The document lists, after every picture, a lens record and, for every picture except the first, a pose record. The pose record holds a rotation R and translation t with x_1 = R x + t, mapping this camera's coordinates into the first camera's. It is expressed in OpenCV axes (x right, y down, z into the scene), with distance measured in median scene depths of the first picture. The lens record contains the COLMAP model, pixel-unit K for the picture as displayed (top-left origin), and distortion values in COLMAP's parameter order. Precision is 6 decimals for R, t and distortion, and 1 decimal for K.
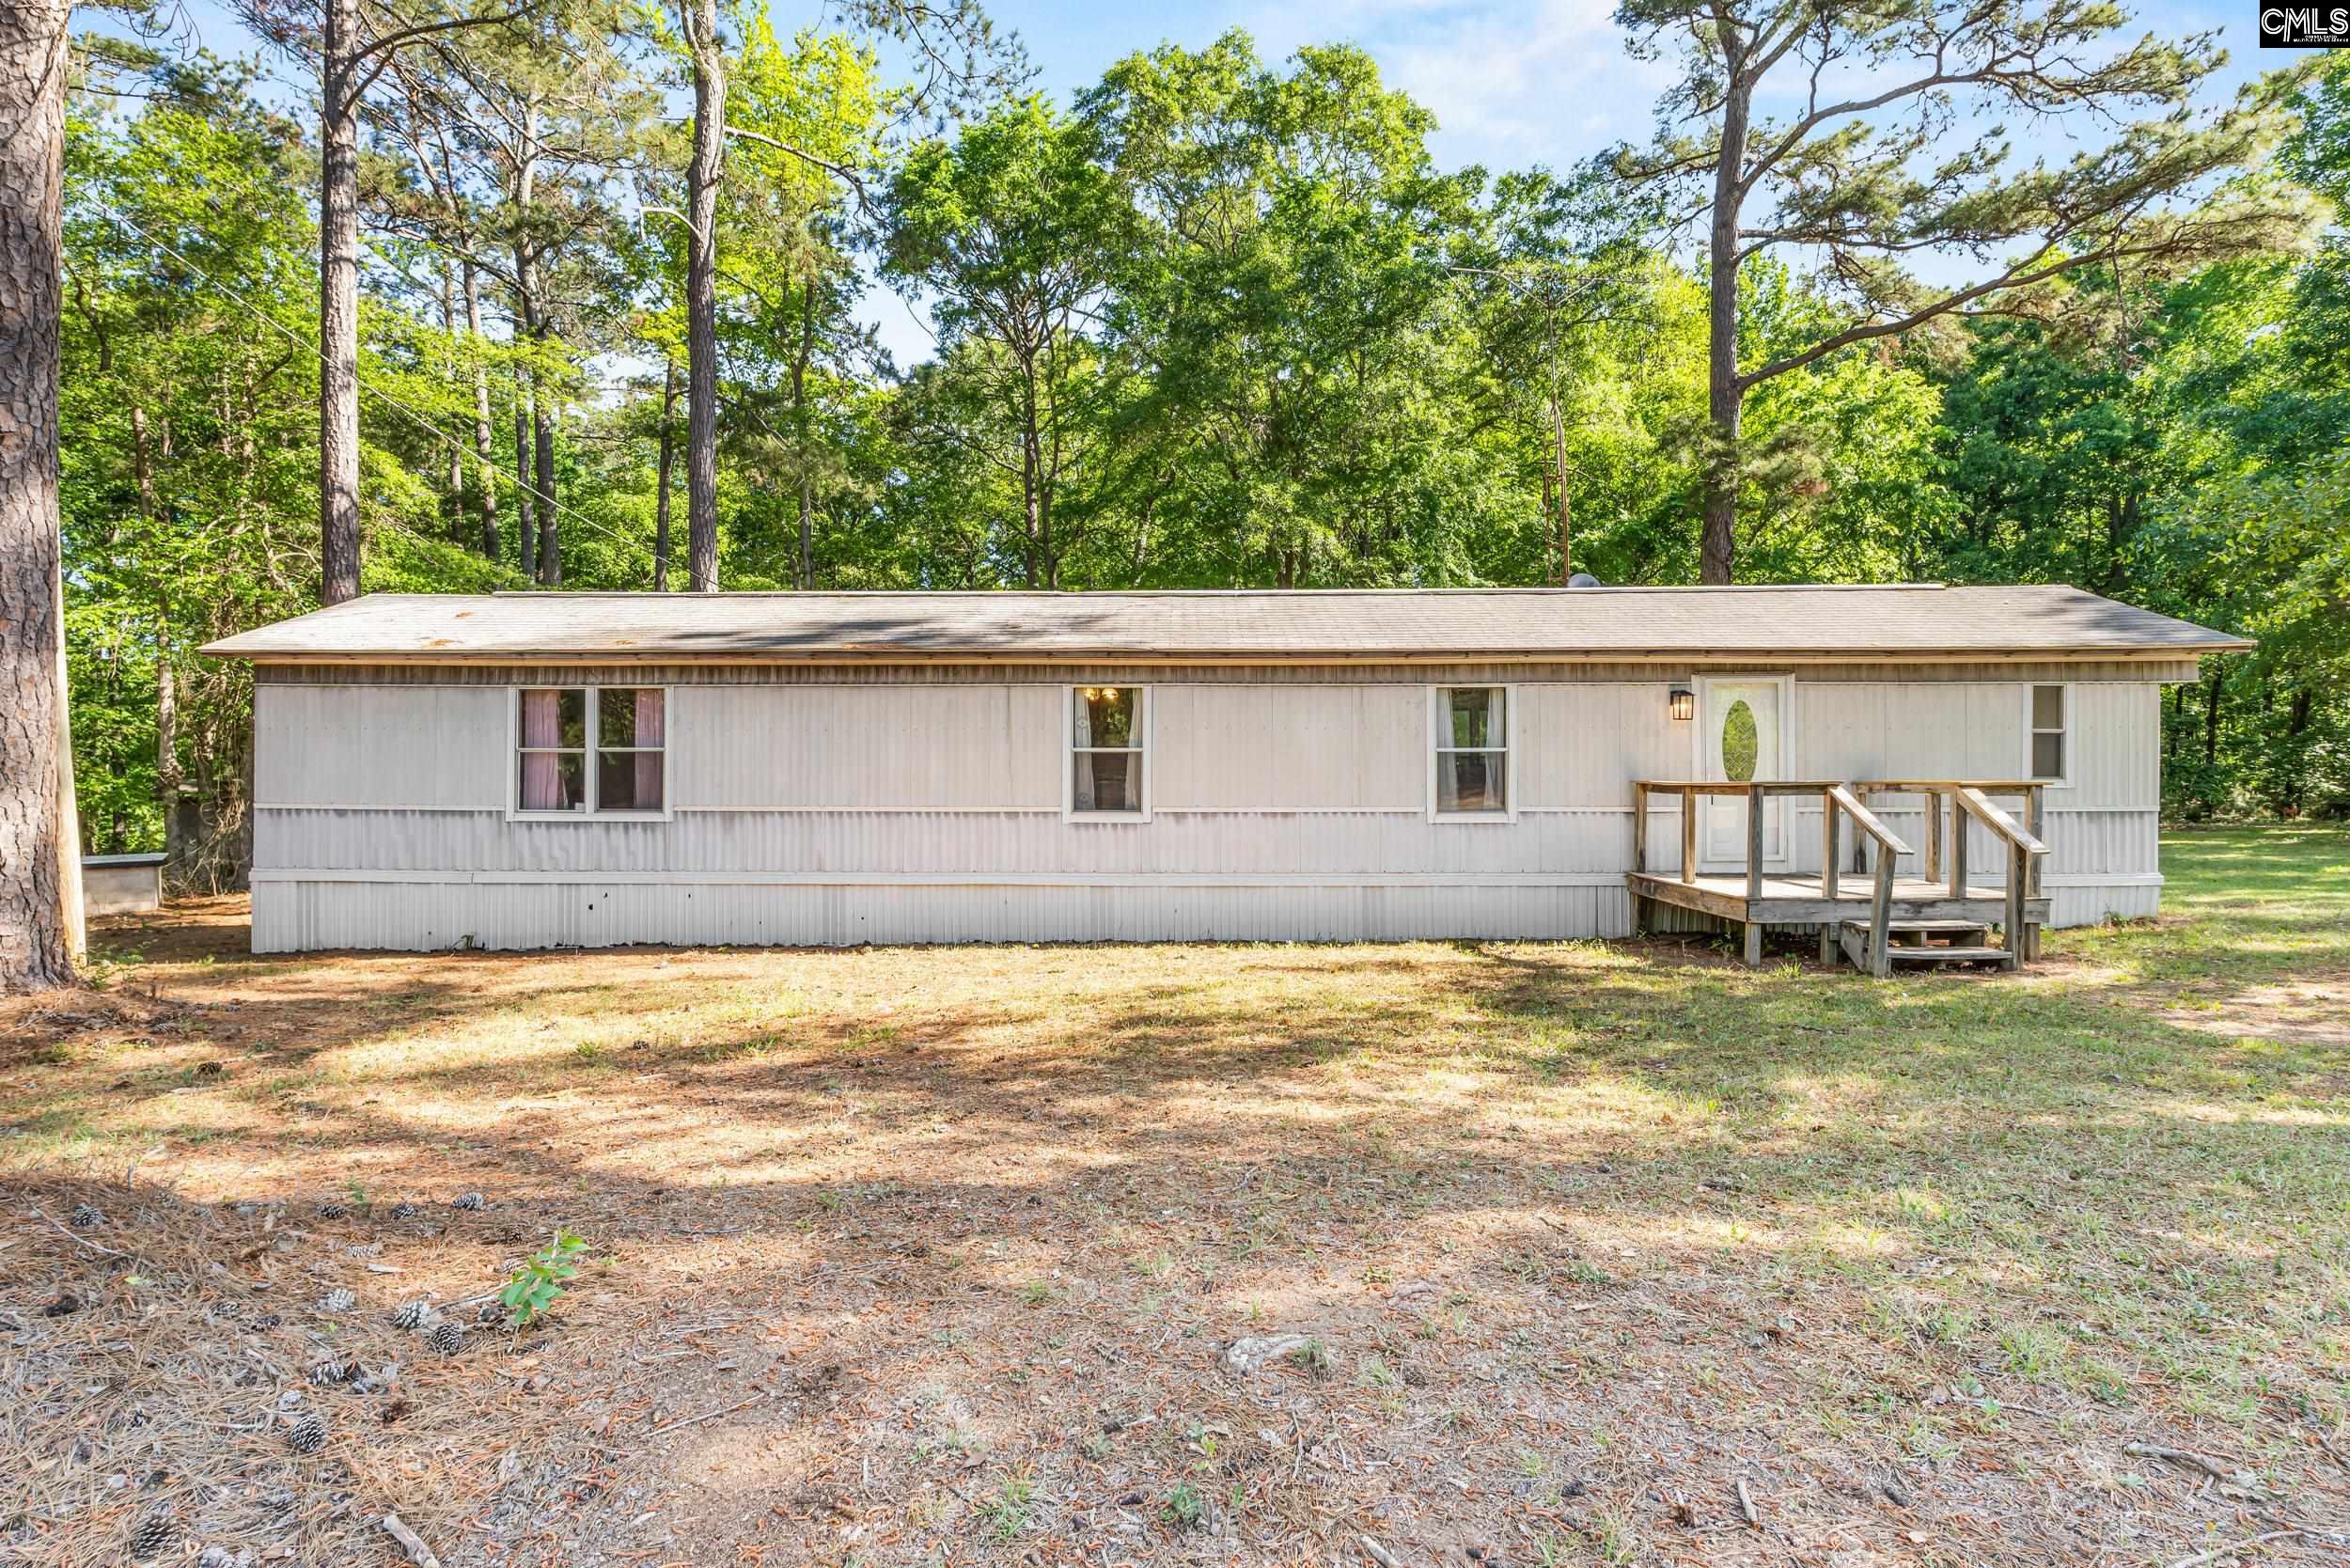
lens RADIAL K [[1099.1, 0, 1175.0], [0, 1099.1, 784.0], [0, 0, 1]] dist [-0.004753, -0.000532]
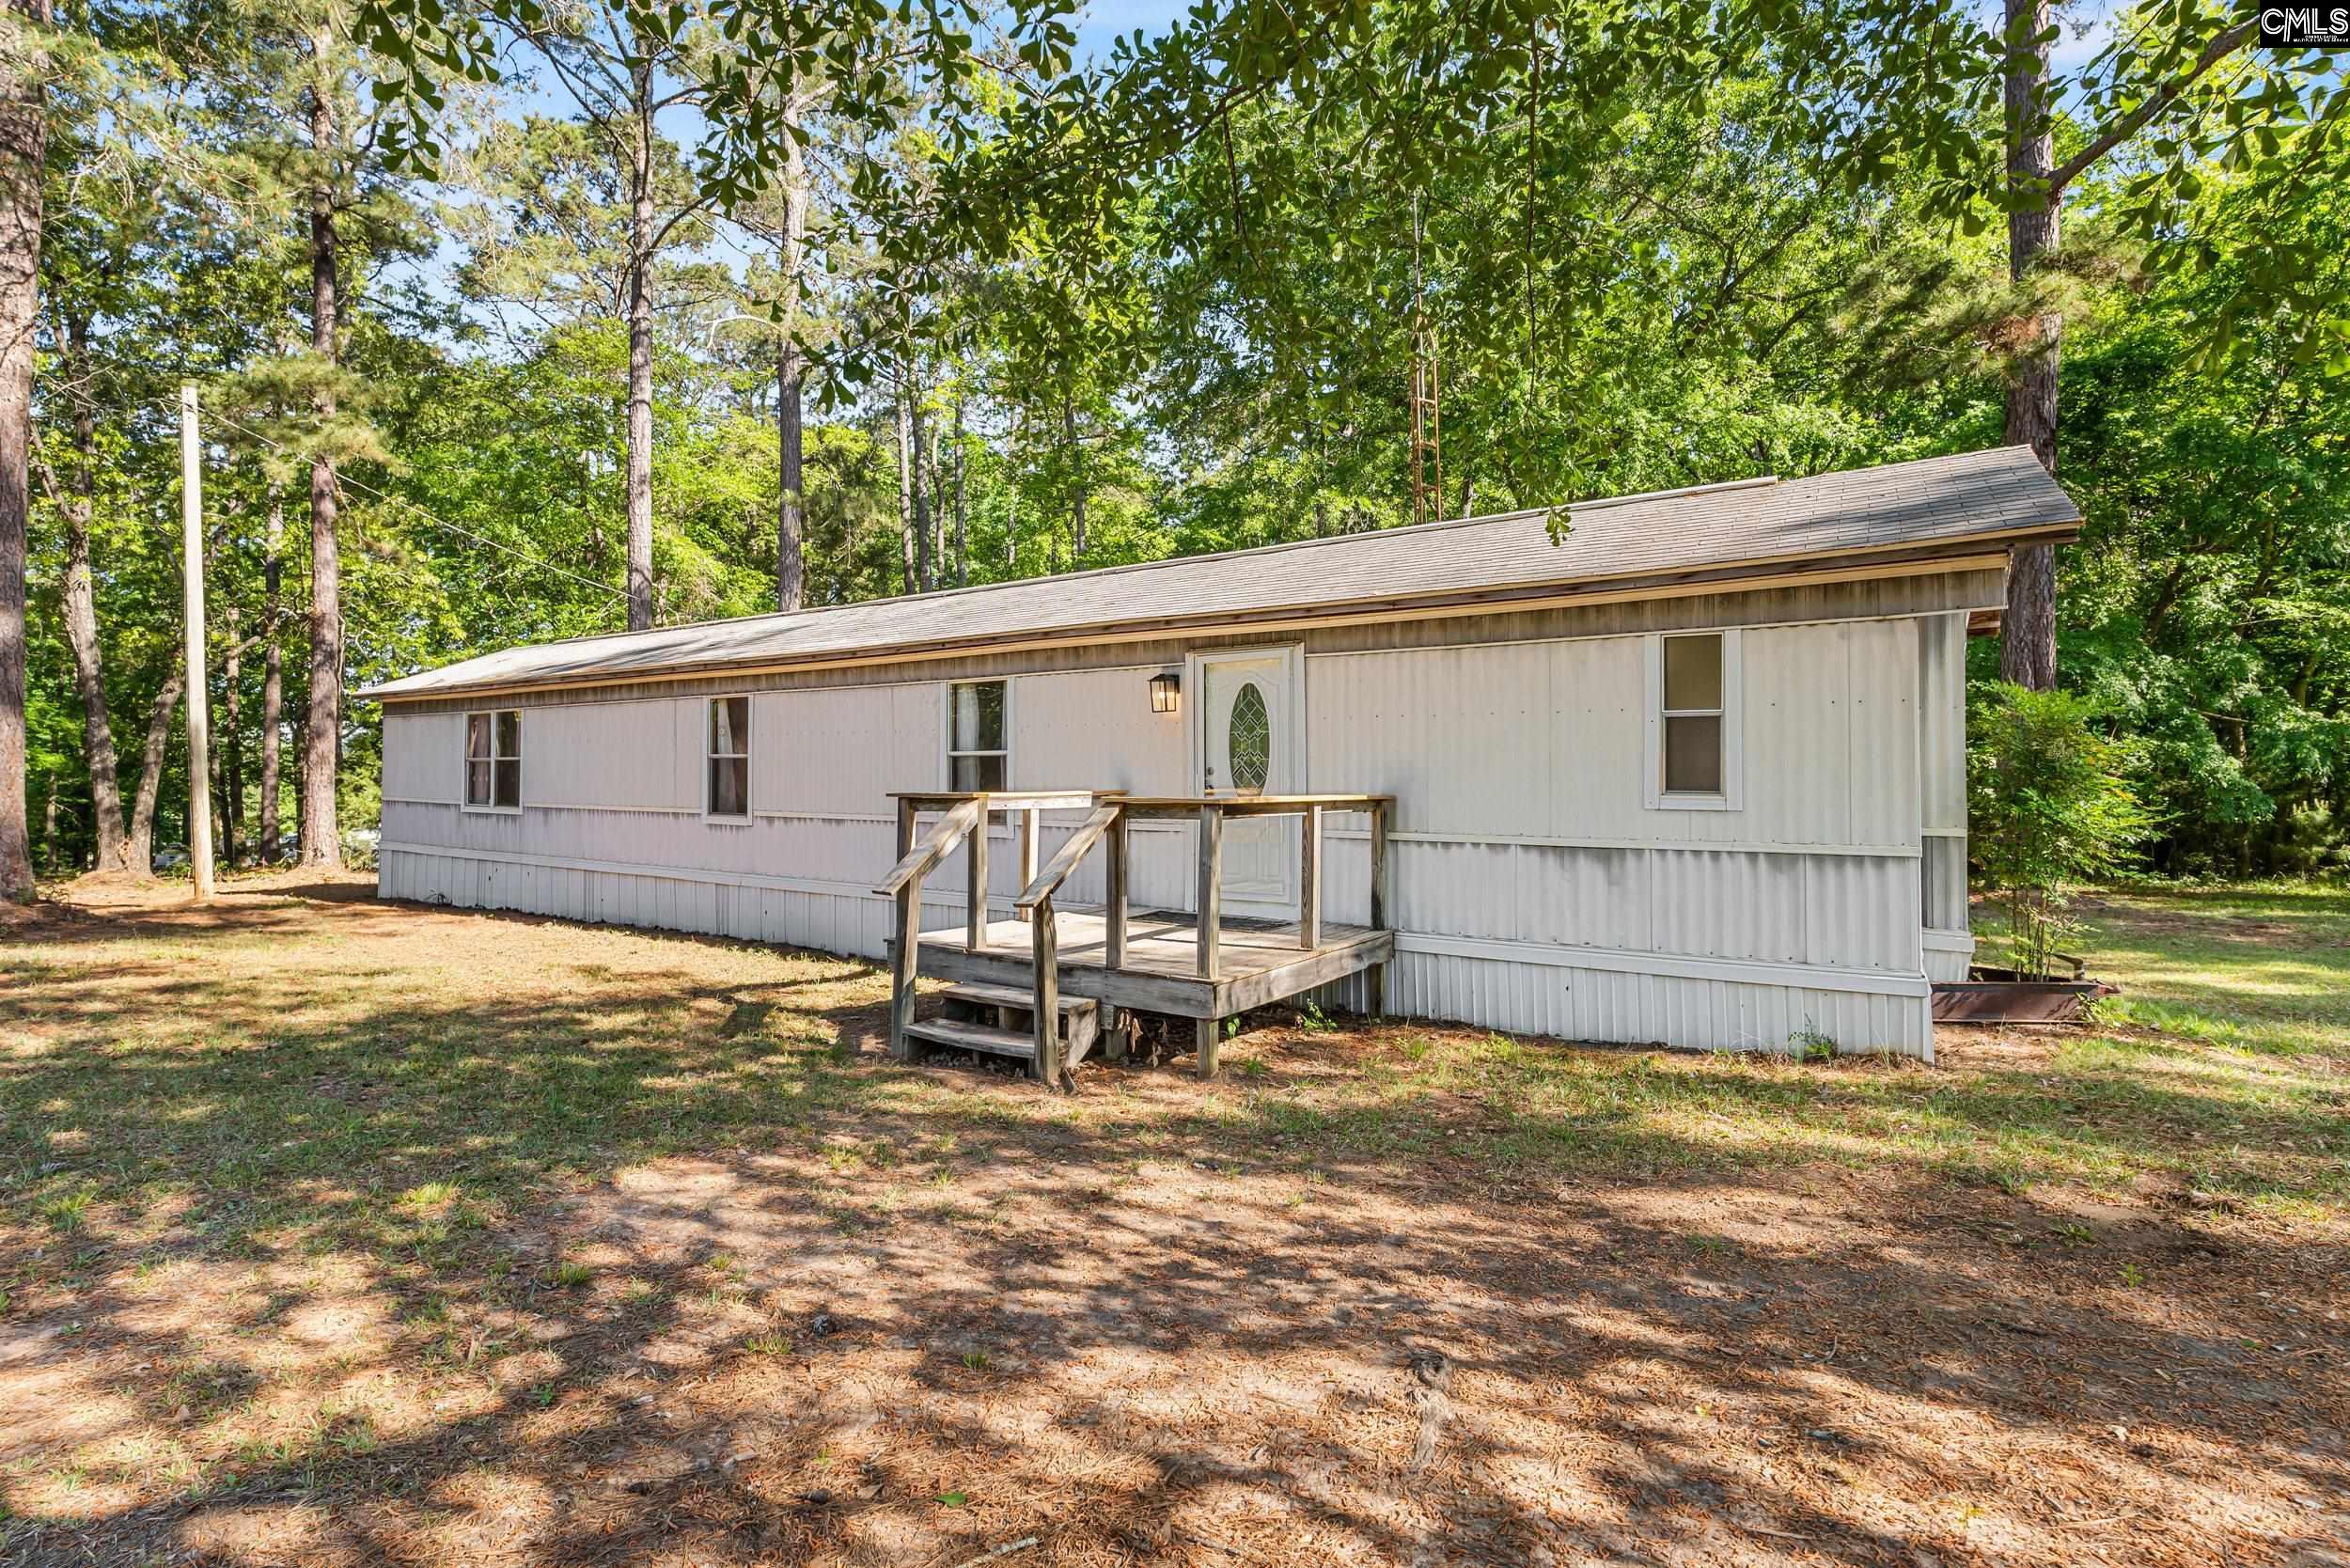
lens RADIAL K [[1071.3, 0, 1170.2], [0, 1071.3, 769.9], [0, 0, 1]] dist [-0.003775, -0.000452]
pose [[0.845976, -0.000168, -0.533220, 0.863617], [-0.007395, 0.999900, -0.012048, -0.008546], [0.533169, 0.014136, 0.845891, 0.362230]]
